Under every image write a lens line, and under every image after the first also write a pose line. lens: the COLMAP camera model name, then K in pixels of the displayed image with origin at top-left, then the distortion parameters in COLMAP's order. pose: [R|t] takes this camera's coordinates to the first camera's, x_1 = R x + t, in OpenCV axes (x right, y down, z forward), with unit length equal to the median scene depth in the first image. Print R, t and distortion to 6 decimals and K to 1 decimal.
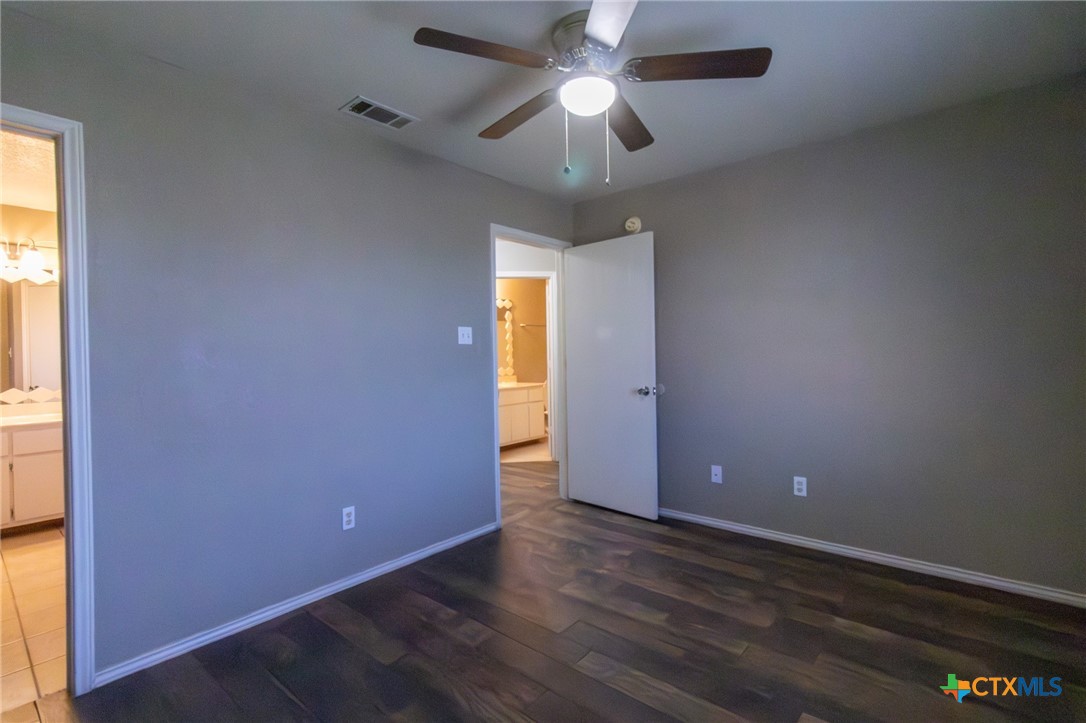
lens RADIAL K [[519.8, 0, 559.0], [0, 519.8, 352.3], [0, 0, 1]] dist [0.001328, -0.001476]
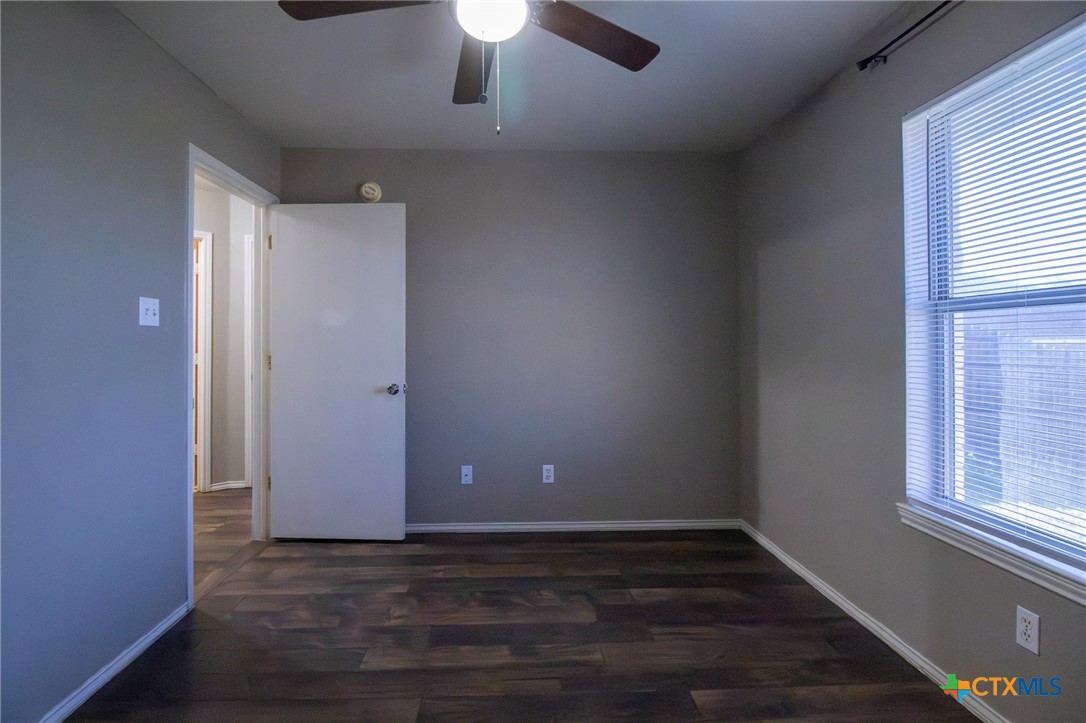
lens RADIAL K [[519.8, 0, 520.3], [0, 519.8, 335.3], [0, 0, 1]] dist [0.001328, -0.001476]
pose [[0.739175, 0.024094, 0.673082, -0.267433], [-0.009643, 0.999636, -0.025194, 0.006751], [-0.673444, 0.012132, 0.739138, 0.246024]]
